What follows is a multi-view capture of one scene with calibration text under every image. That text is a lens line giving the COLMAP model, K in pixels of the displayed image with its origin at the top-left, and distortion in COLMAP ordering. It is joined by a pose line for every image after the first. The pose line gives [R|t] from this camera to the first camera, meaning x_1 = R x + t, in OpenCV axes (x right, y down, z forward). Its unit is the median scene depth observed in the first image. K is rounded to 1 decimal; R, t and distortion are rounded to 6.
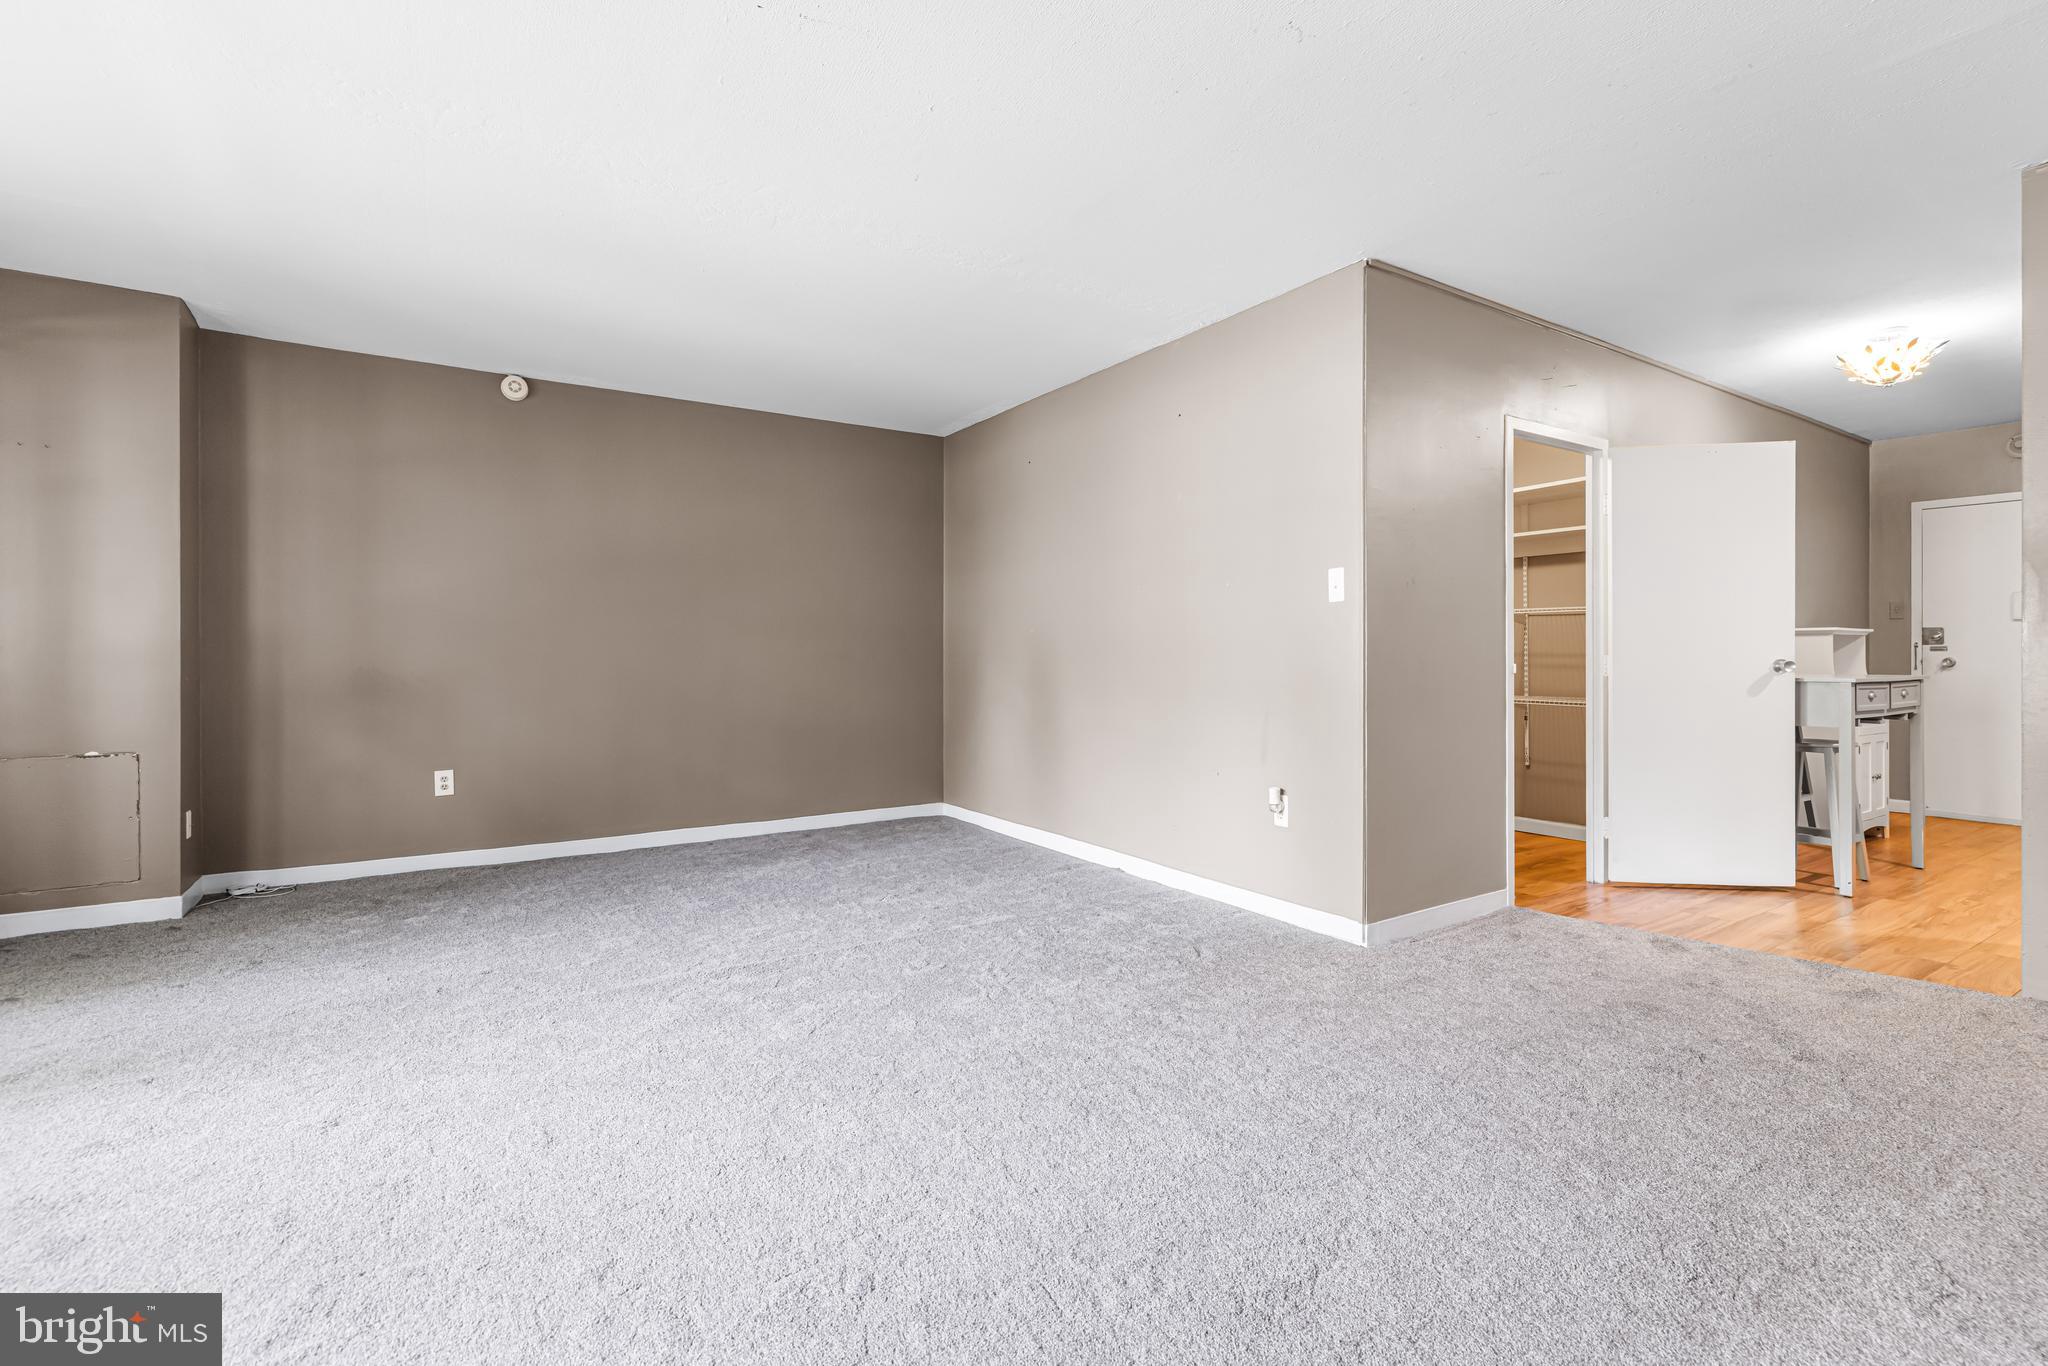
lens RADIAL K [[900.9, 0, 1042.0], [0, 900.9, 657.6], [0, 0, 1]] dist [0.001577, -0.000157]
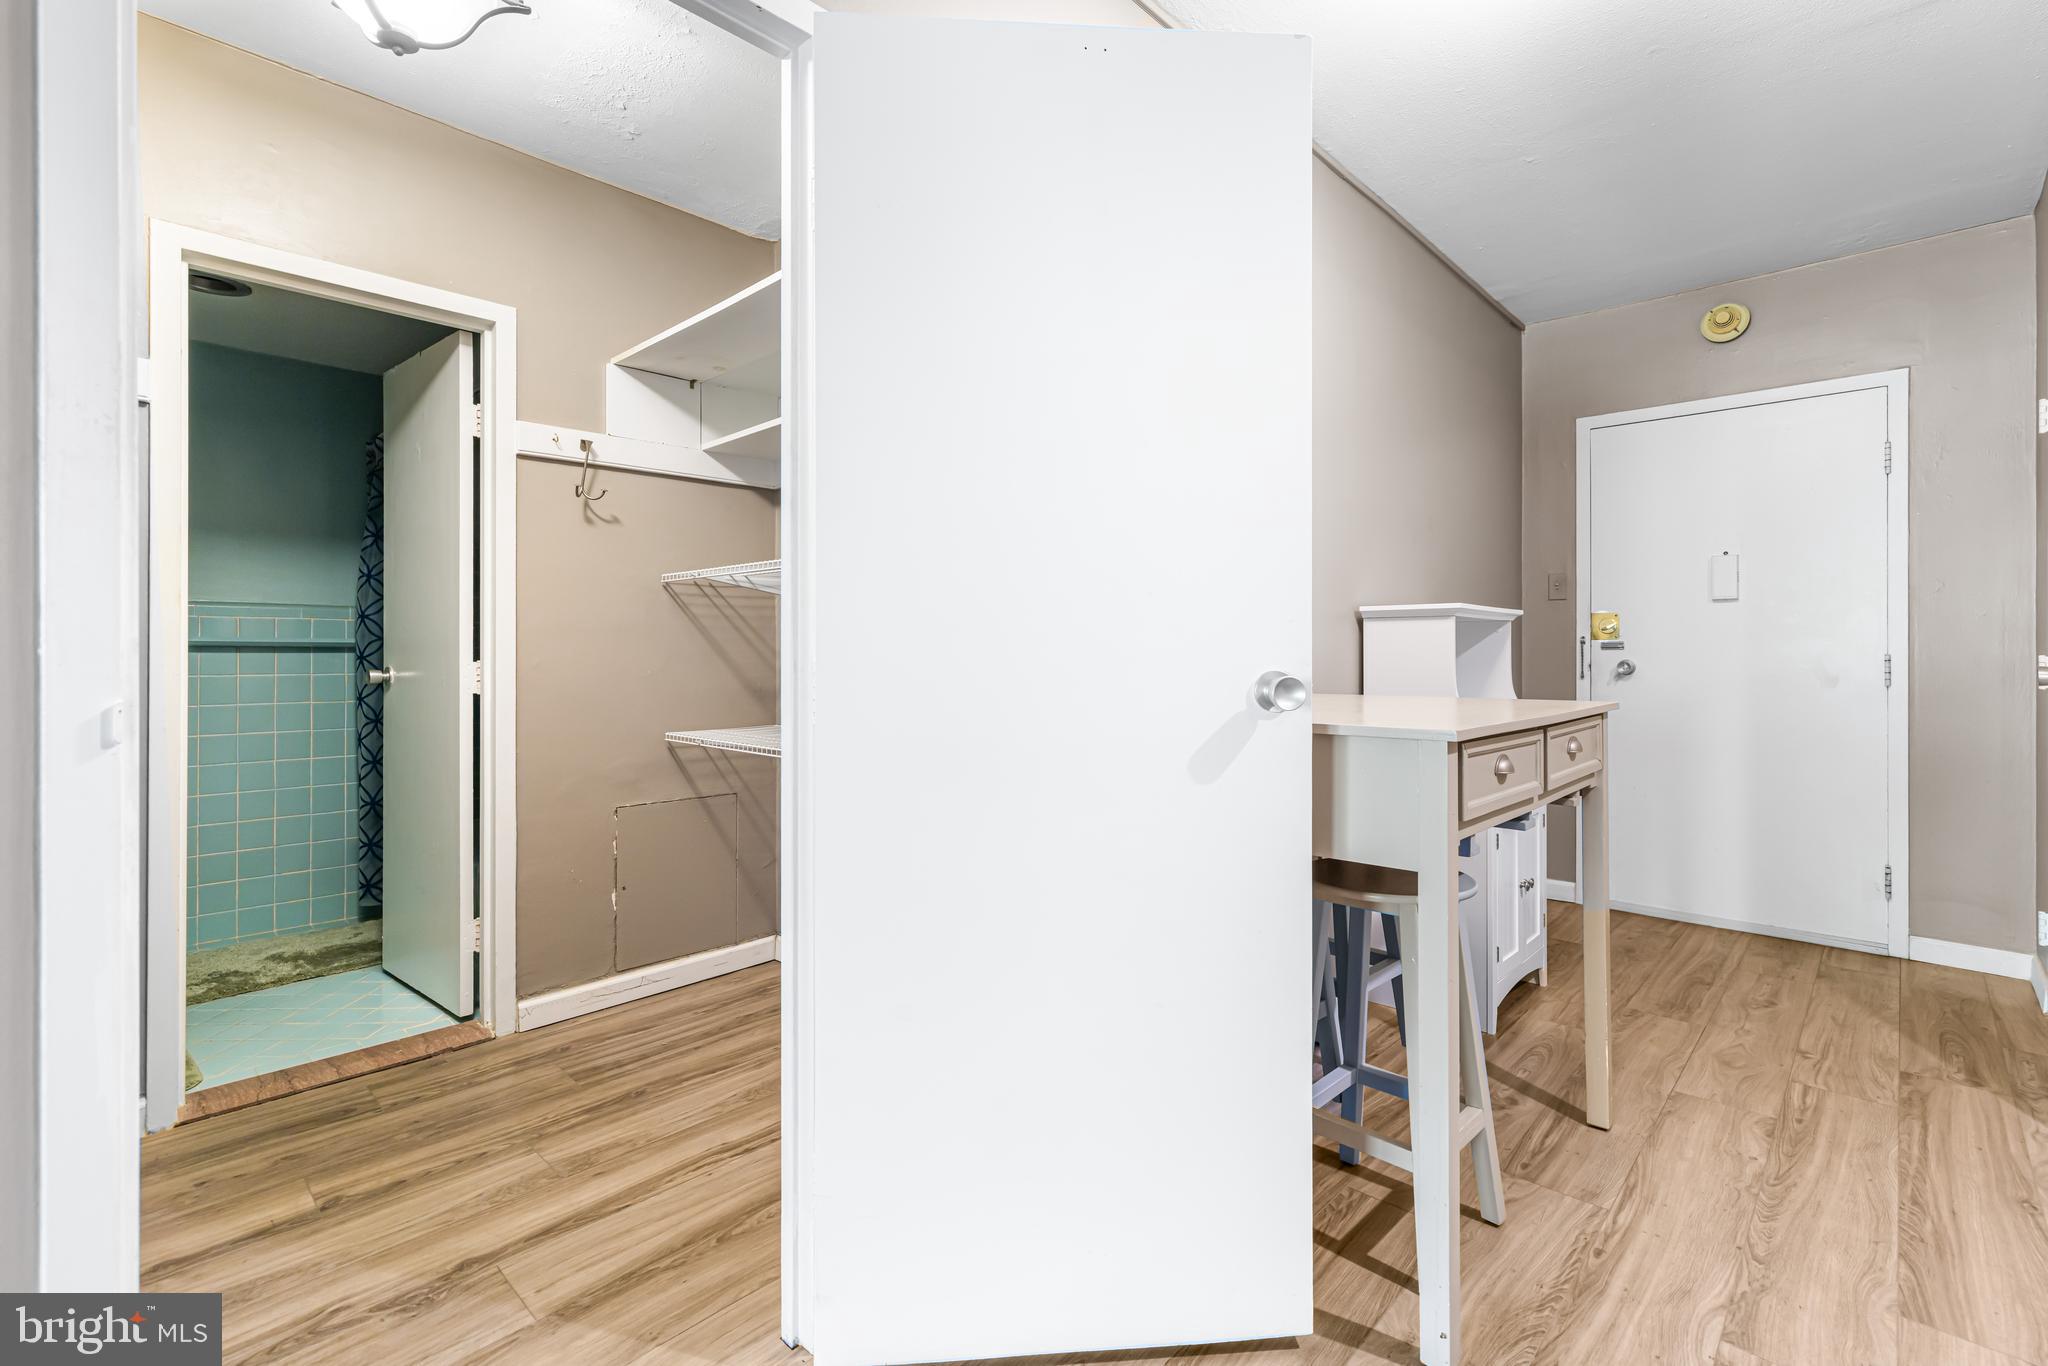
lens RADIAL K [[921.2, 0, 1016.5], [0, 921.2, 654.2], [0, 0, 1]] dist [0.002308, 0.000277]
pose [[0.973926, 0.000220, 0.226868, 0.638682], [0.000354, 0.999997, -0.002491, -0.003732], [-0.226867, 0.002506, 0.973922, 0.675493]]
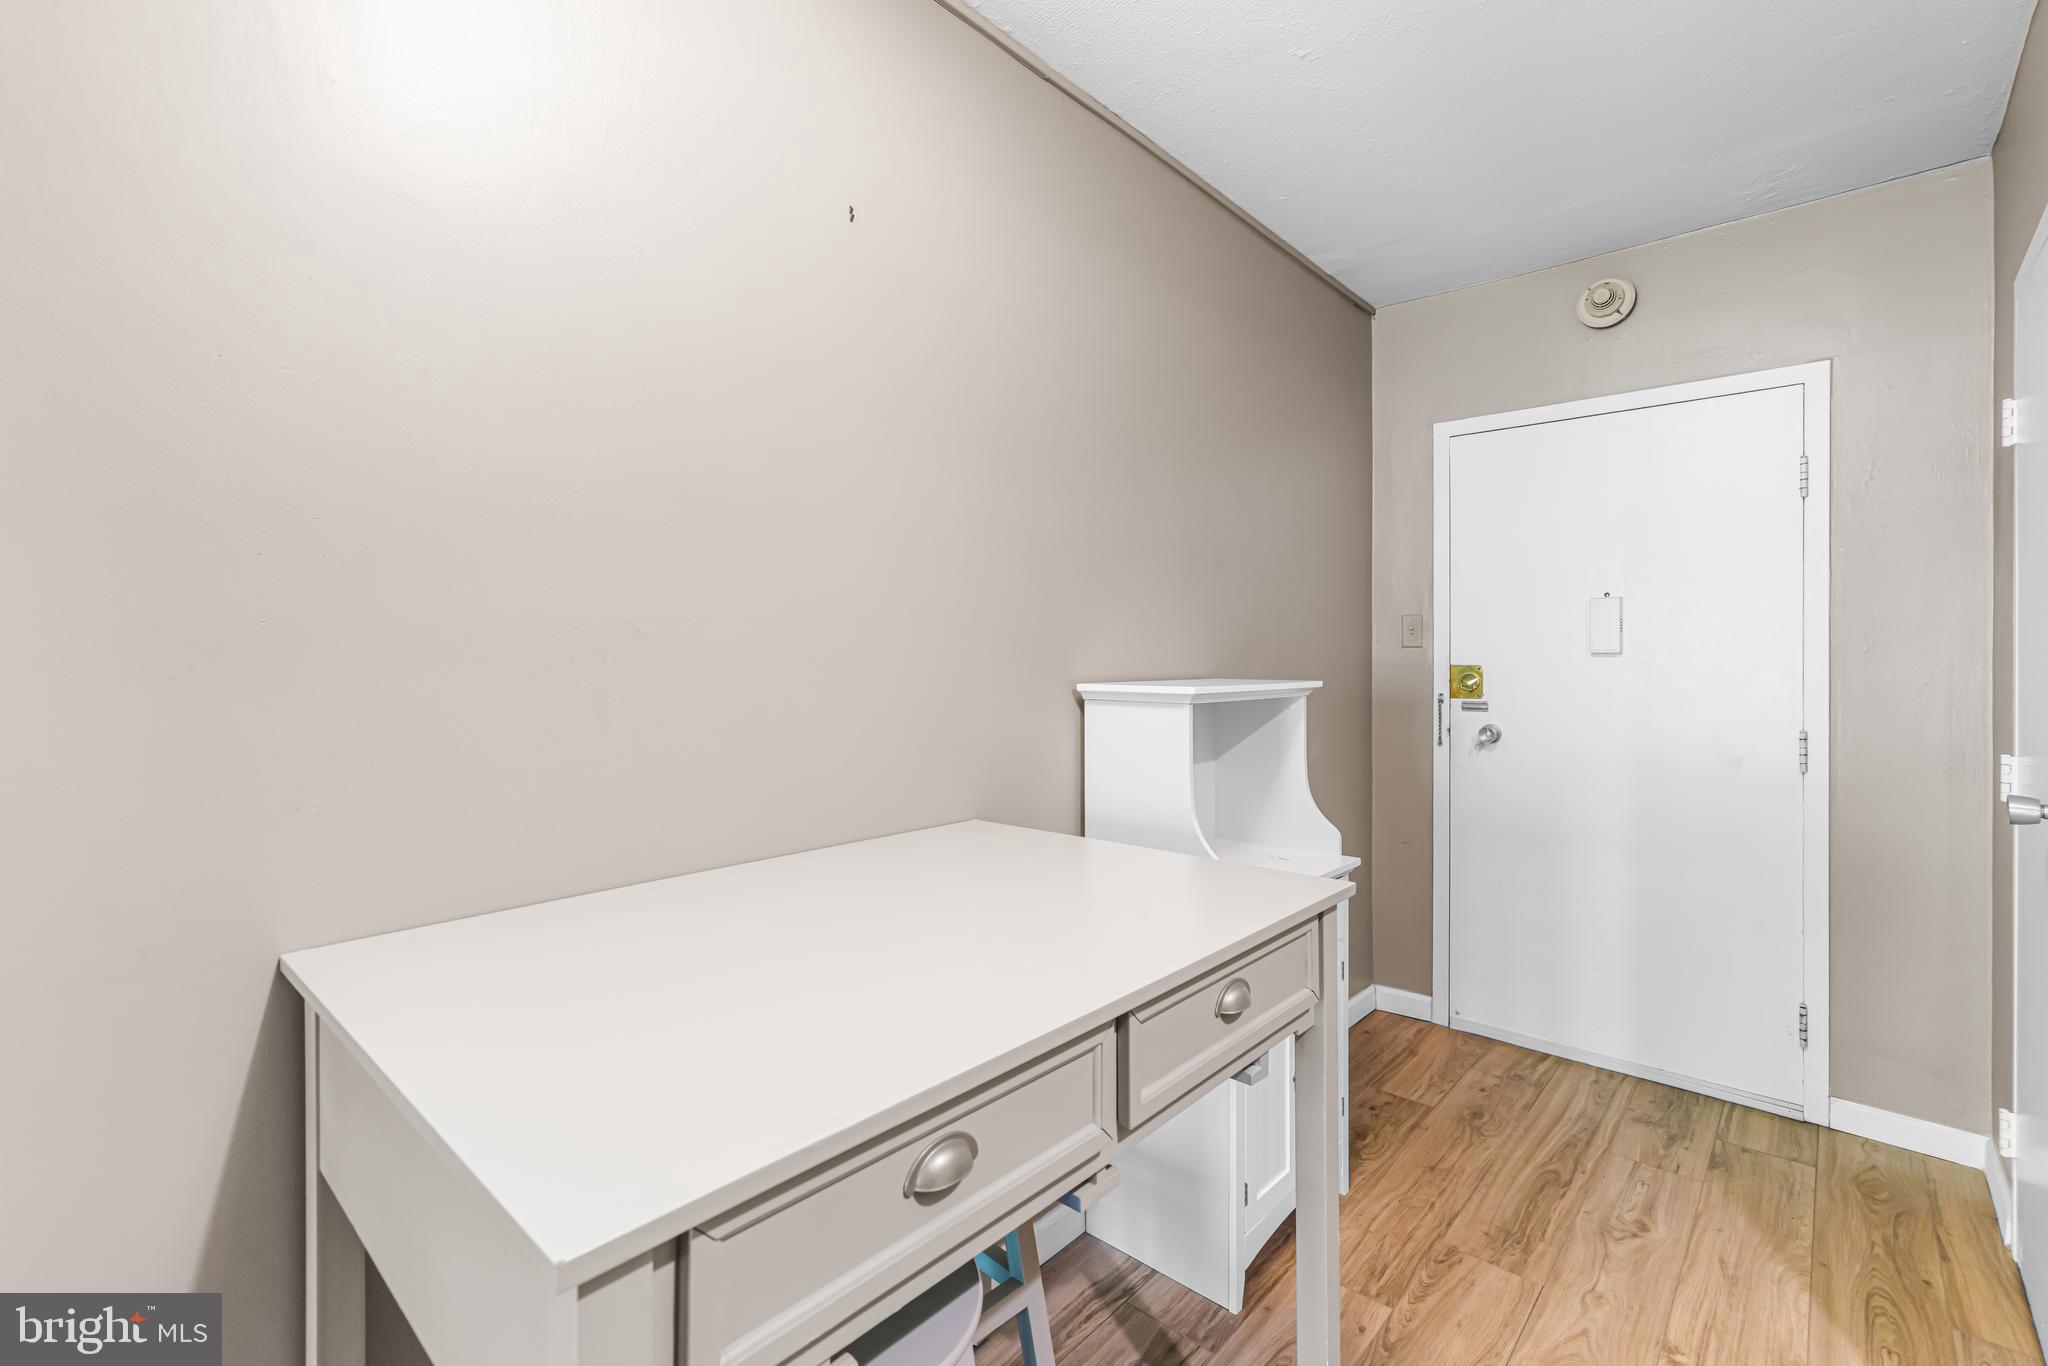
lens RADIAL K [[906.7, 0, 1011.5], [0, 906.7, 659.3], [0, 0, 1]] dist [0.001932, -0.000156]
pose [[0.967793, -0.001661, 0.251741, 0.893360], [0.001333, 0.999998, 0.001473, -0.055762], [-0.251742, -0.001090, 0.967794, 0.831171]]
